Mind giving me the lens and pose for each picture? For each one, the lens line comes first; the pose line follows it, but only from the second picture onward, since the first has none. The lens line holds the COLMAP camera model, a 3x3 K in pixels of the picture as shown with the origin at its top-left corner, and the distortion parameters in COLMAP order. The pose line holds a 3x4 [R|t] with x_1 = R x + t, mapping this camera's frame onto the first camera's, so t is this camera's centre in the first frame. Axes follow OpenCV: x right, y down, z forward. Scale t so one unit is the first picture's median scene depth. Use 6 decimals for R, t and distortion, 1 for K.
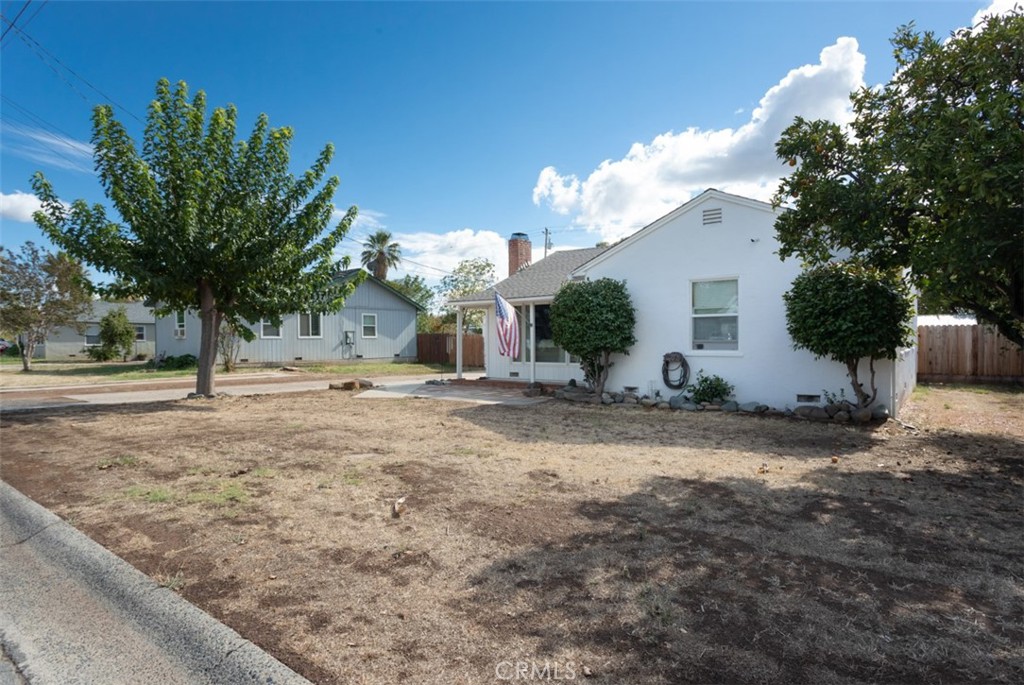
lens RADIAL K [[559.9, 0, 490.8], [0, 559.9, 343.5], [0, 0, 1]] dist [0.001559, 0.000291]
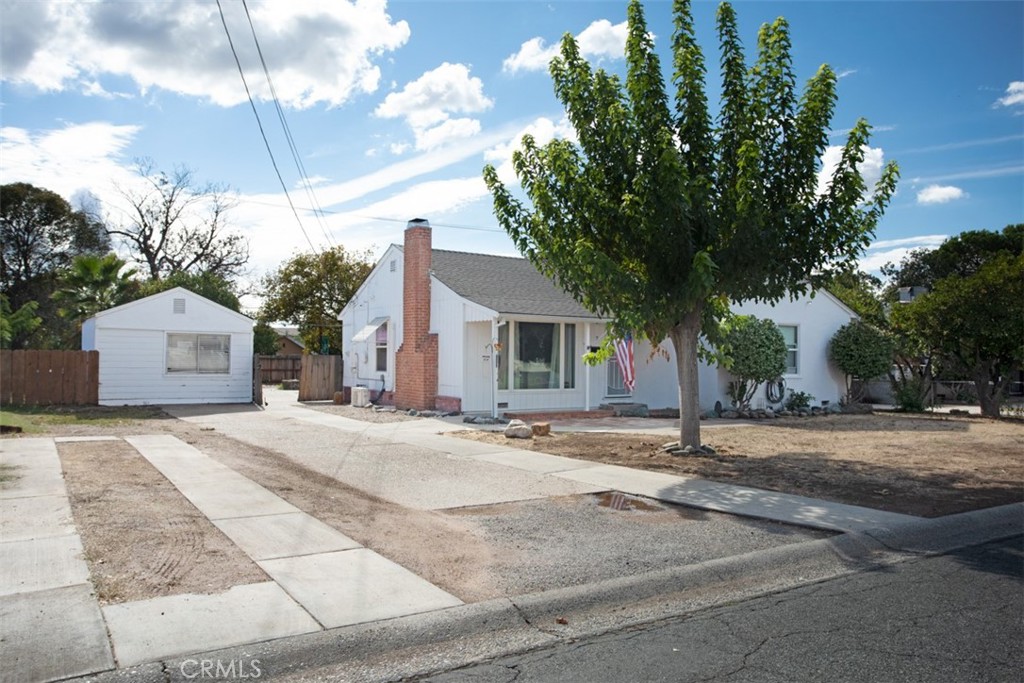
lens RADIAL K [[754.1, 0, 512.0], [0, 754.1, 341.5], [0, 0, 1]] dist [-0.009145, 0.003236]
pose [[0.303615, 0.026080, 0.952438, -1.524783], [-0.009705, 0.999658, -0.024279, -0.016202], [-0.952745, -0.001872, 0.303765, 1.003978]]
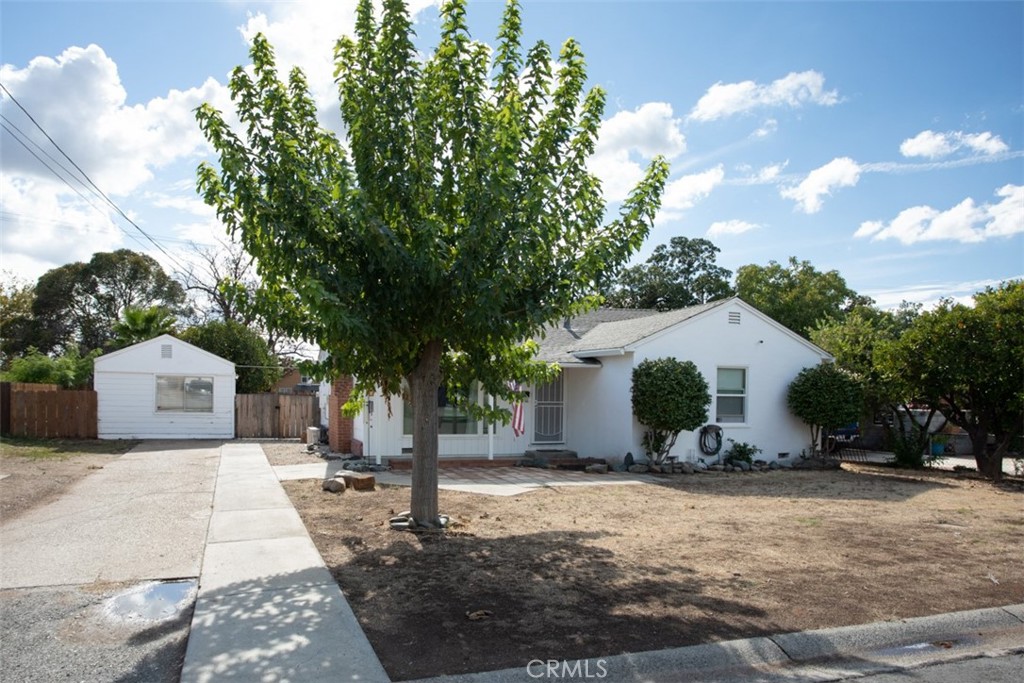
lens RADIAL K [[680.6, 0, 454.9], [0, 680.6, 392.5], [0, 0, 1]] dist [-0.036287, 0.017539]
pose [[0.527524, 0.008526, 0.849497, -1.143912], [-0.016591, 0.999862, 0.000267, -0.042975], [-0.849378, -0.014235, 0.527593, 0.667319]]
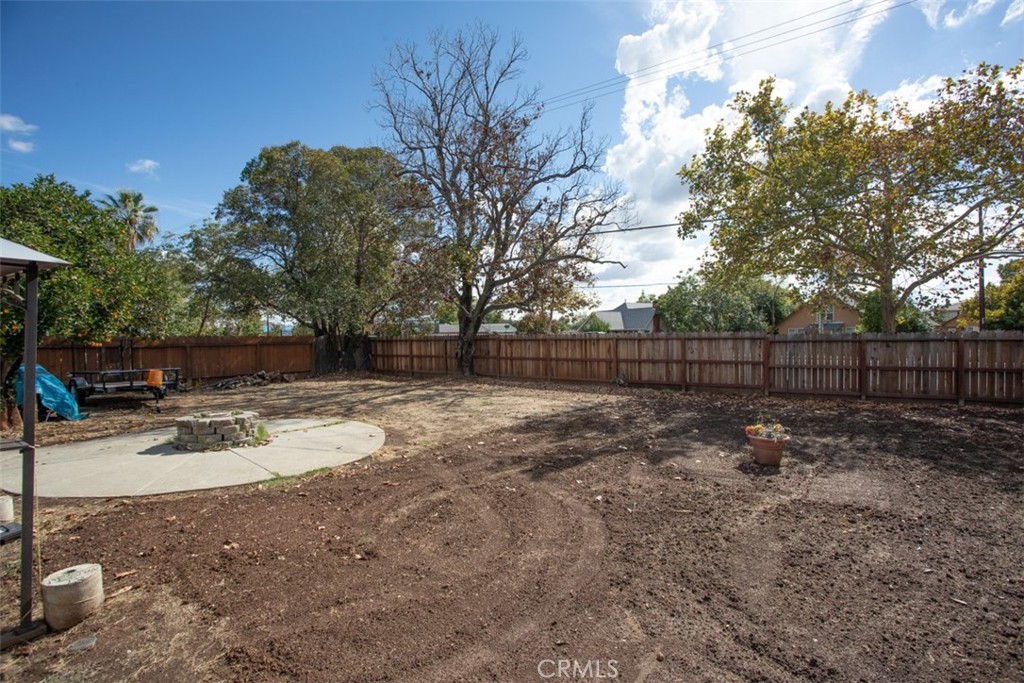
lens RADIAL K [[495.5, 0, 515.2], [0, 495.5, 347.0], [0, 0, 1]] dist [-0.066268, 0.028106]
pose [[0.997895, -0.018484, 0.062156, 1.503615], [0.017246, 0.999643, 0.020404, -0.021676], [-0.062511, -0.019289, 0.997858, 2.120208]]
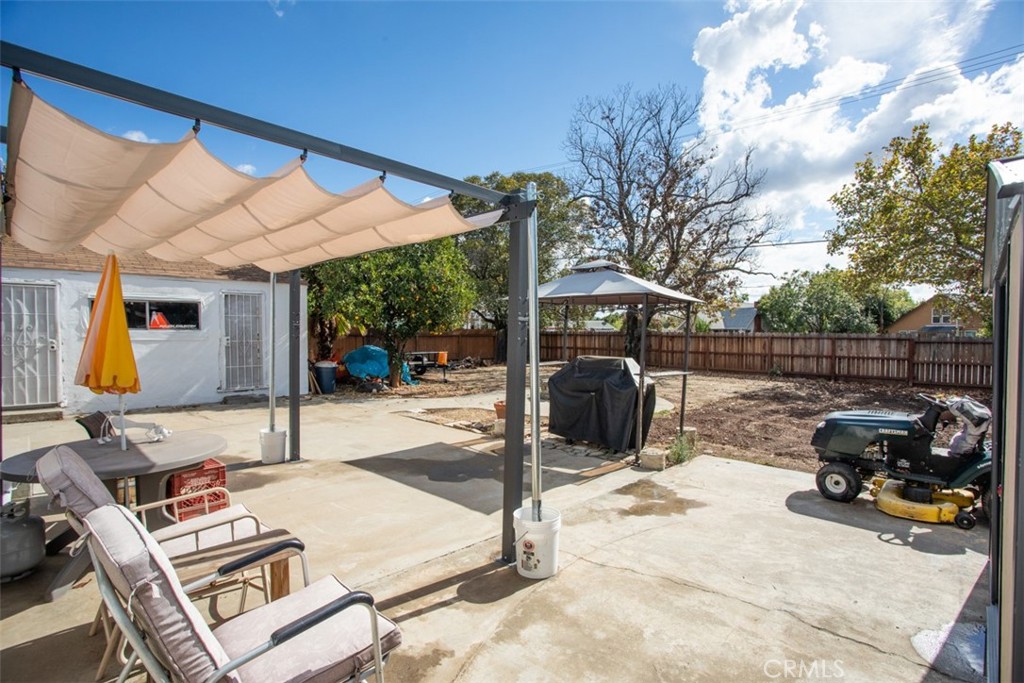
lens RADIAL K [[495.5, 0, 515.2], [0, 495.5, 347.0], [0, 0, 1]] dist [-0.066268, 0.028106]
pose [[0.996754, 0.005079, -0.080343, 1.132373], [-0.002870, 0.999615, 0.027588, -0.021561], [0.080452, -0.027268, 0.996385, 1.755071]]
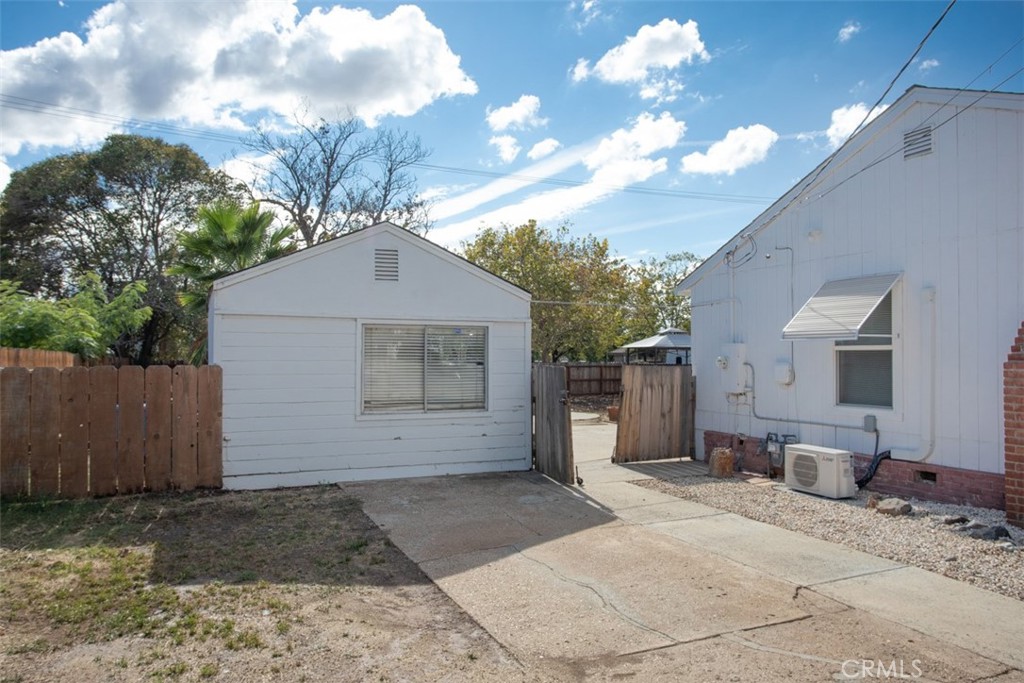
lens RADIAL K [[724.4, 0, 514.5], [0, 724.4, 343.9], [0, 0, 1]] dist [-0.029010, 0.003869]
pose [[0.451645, 0.016946, 0.892037, -0.599453], [0.002492, 0.999792, -0.020255, -0.035976], [-0.892194, 0.011371, 0.451508, 1.921506]]
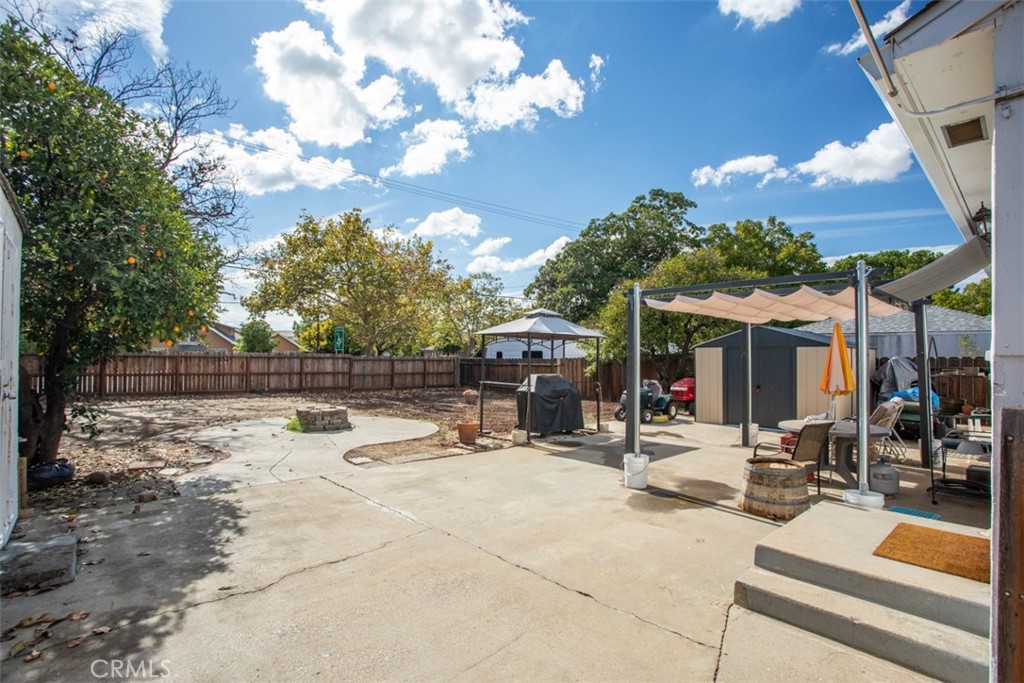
lens RADIAL K [[495.5, 0, 515.2], [0, 495.5, 347.0], [0, 0, 1]] dist [-0.066268, 0.028106]
pose [[0.144391, 0.017862, 0.989359, 0.285079], [-0.009221, 0.999818, -0.016705, -0.026238], [-0.989478, -0.006711, 0.144530, 2.303189]]
